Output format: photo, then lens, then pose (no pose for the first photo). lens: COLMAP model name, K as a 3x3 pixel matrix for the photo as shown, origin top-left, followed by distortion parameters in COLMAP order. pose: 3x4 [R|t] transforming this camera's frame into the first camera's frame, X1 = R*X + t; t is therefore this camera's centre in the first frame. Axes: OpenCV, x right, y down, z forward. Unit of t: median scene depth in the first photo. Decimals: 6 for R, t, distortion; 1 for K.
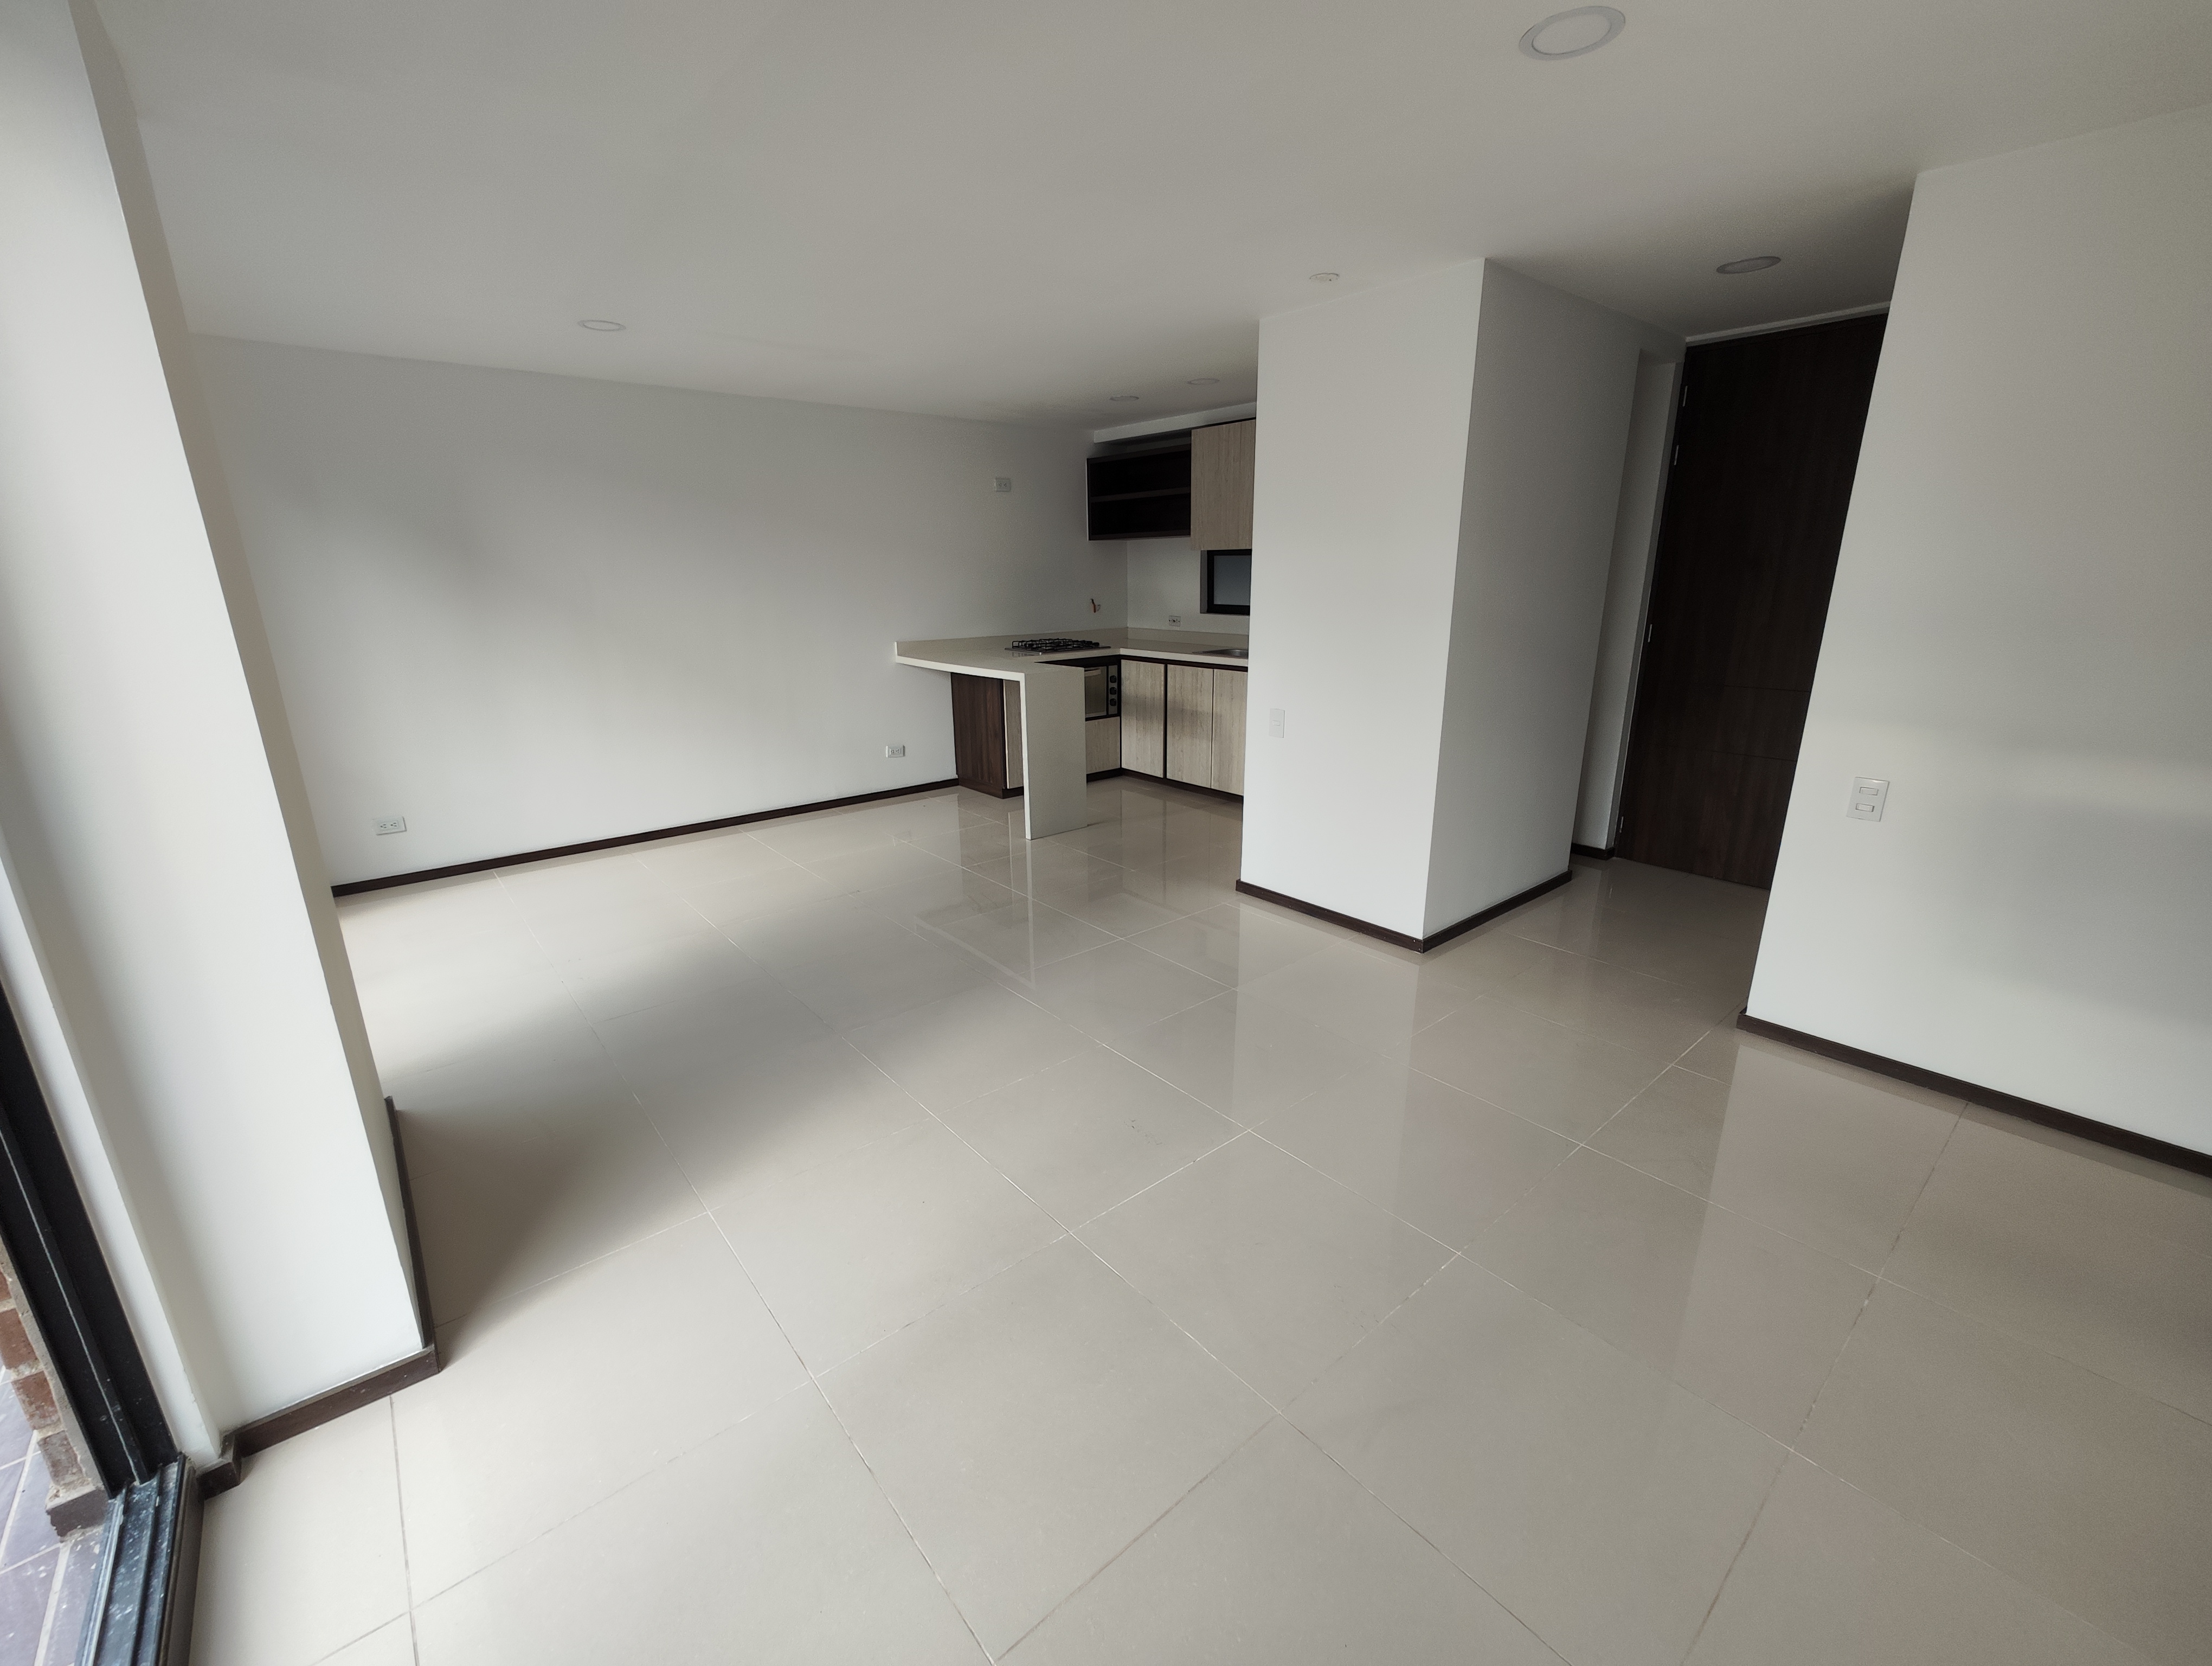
lens RADIAL K [[915.7, 0, 1111.2], [0, 915.7, 823.0], [0, 0, 1]] dist [-0.000271, 0.000007]
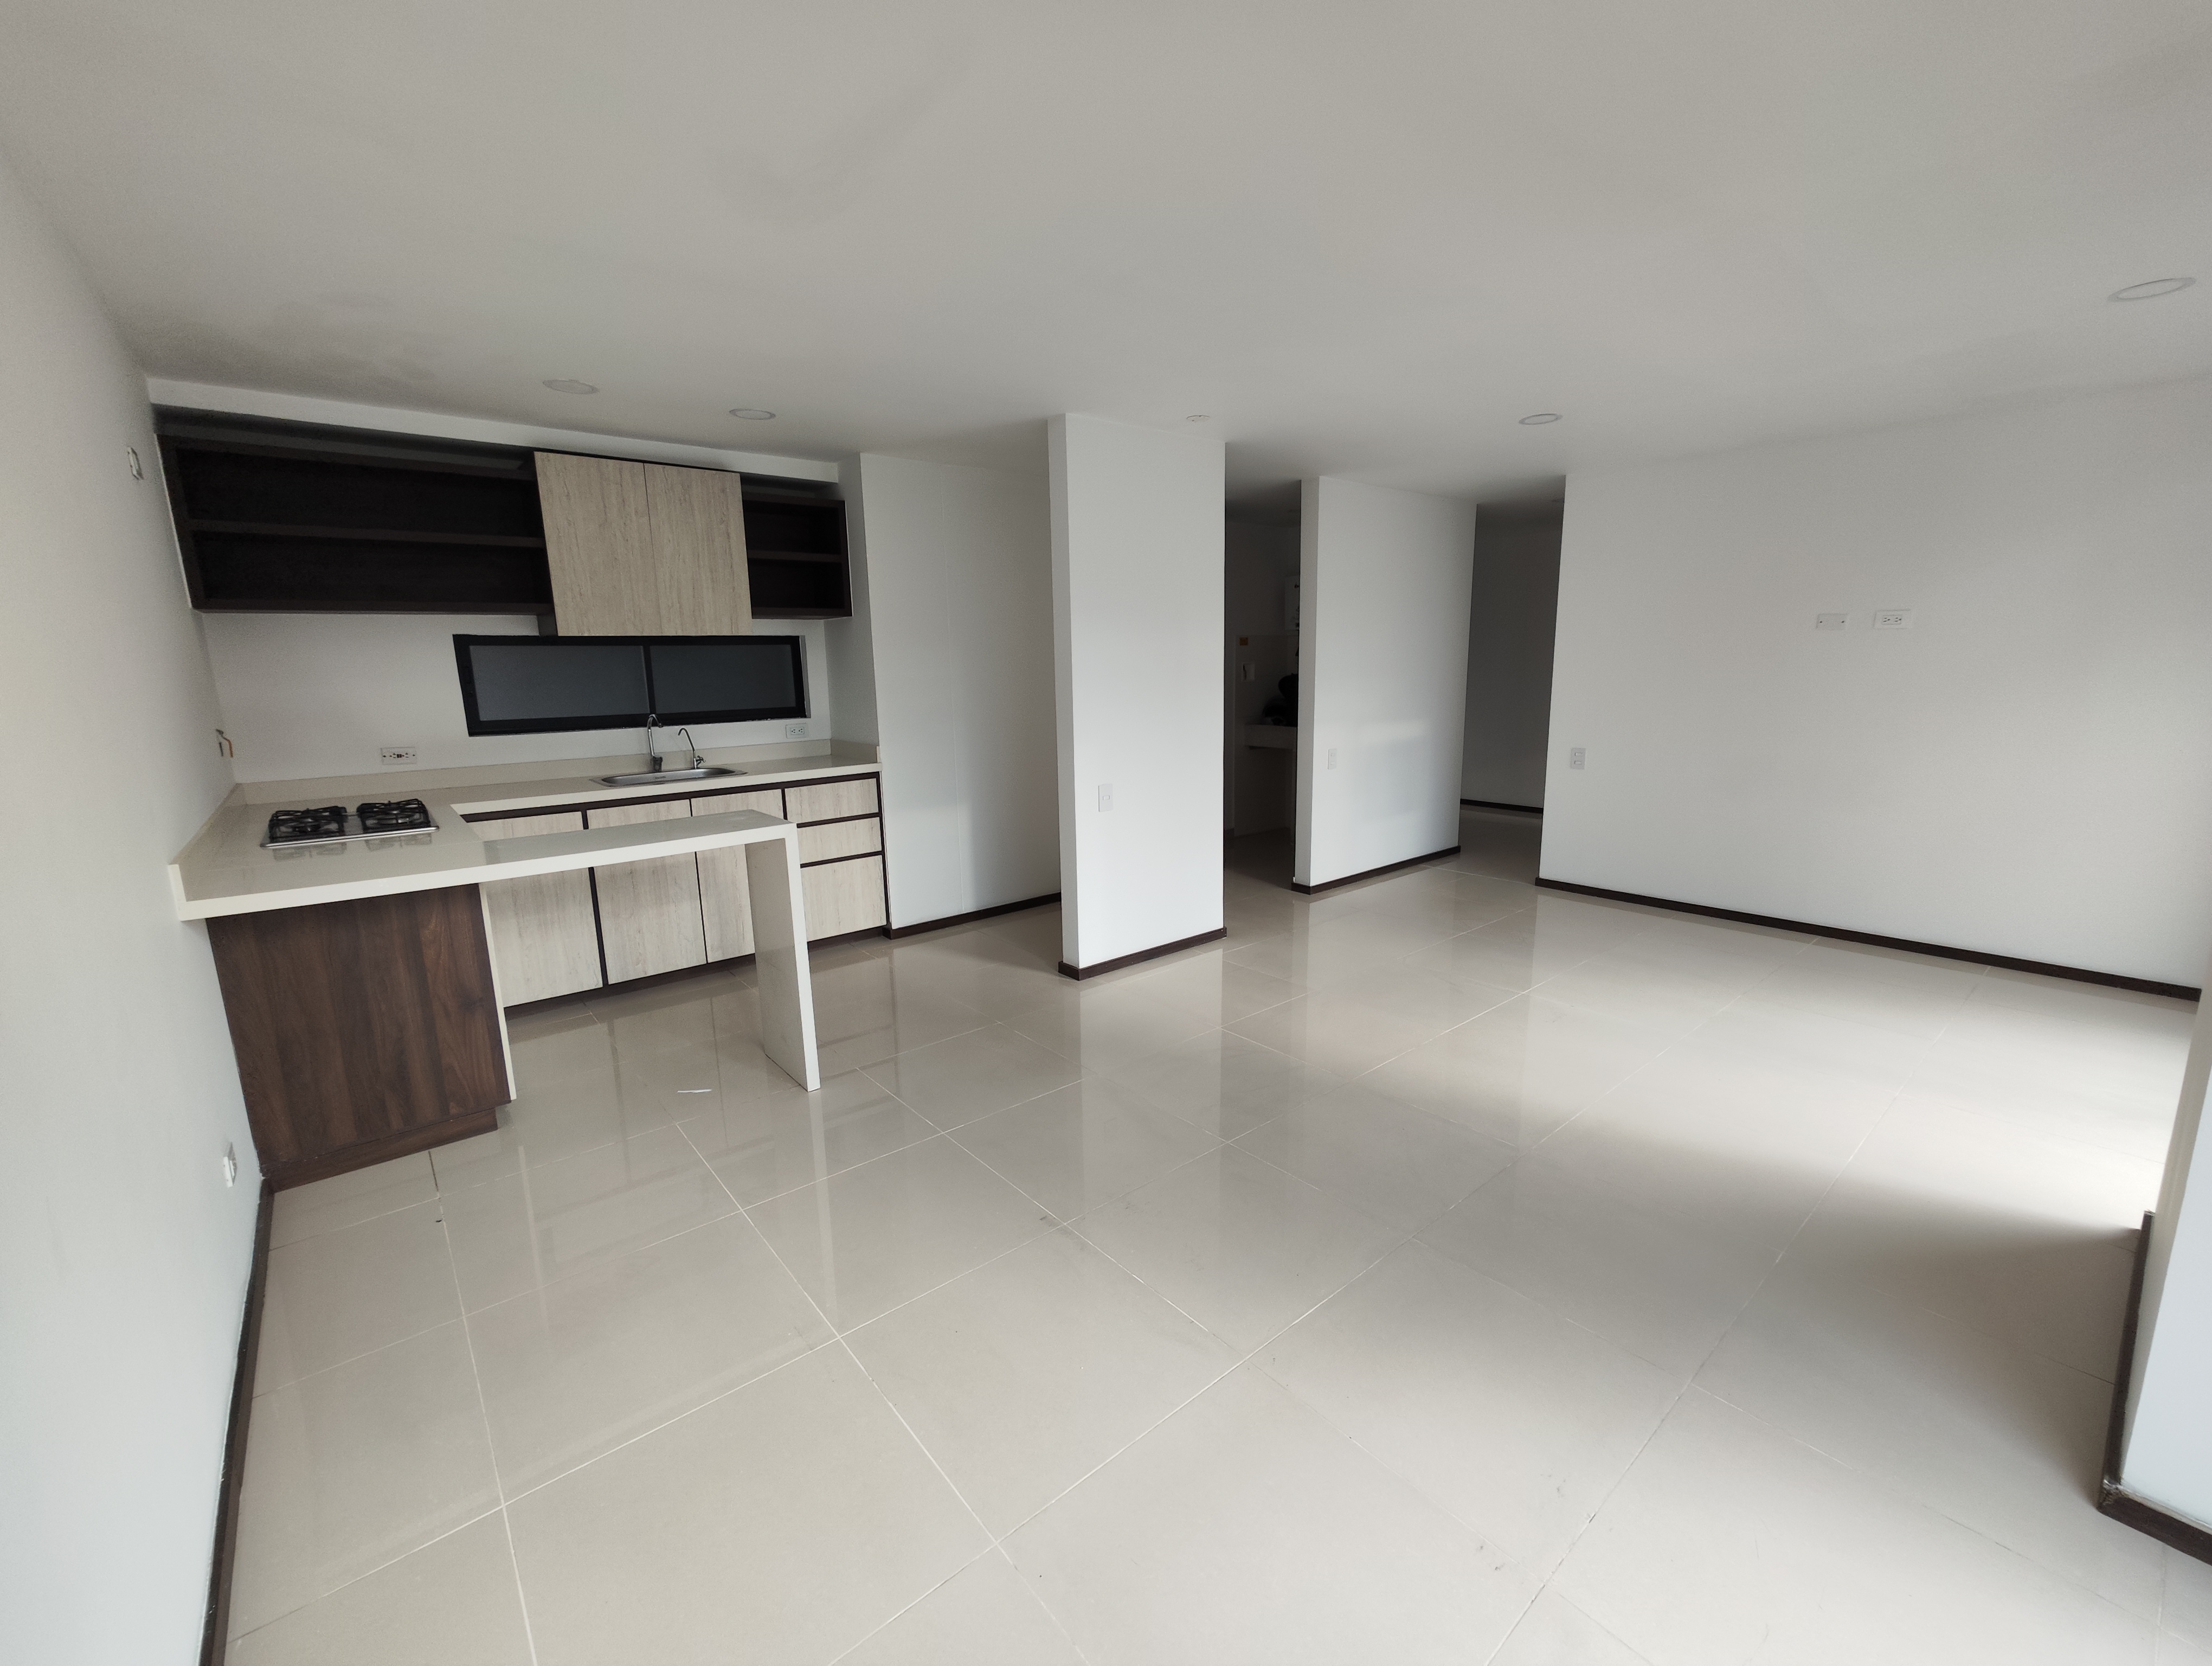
lens RADIAL K [[915.7, 0, 1116.0], [0, 915.7, 836.3], [0, 0, 1]] dist [-0.000271, 0.000007]
pose [[0.013179, -0.186904, 0.982290, -0.540317], [0.286706, 0.941833, 0.175359, -0.156590], [-0.957928, 0.279318, 0.065999, 0.589553]]
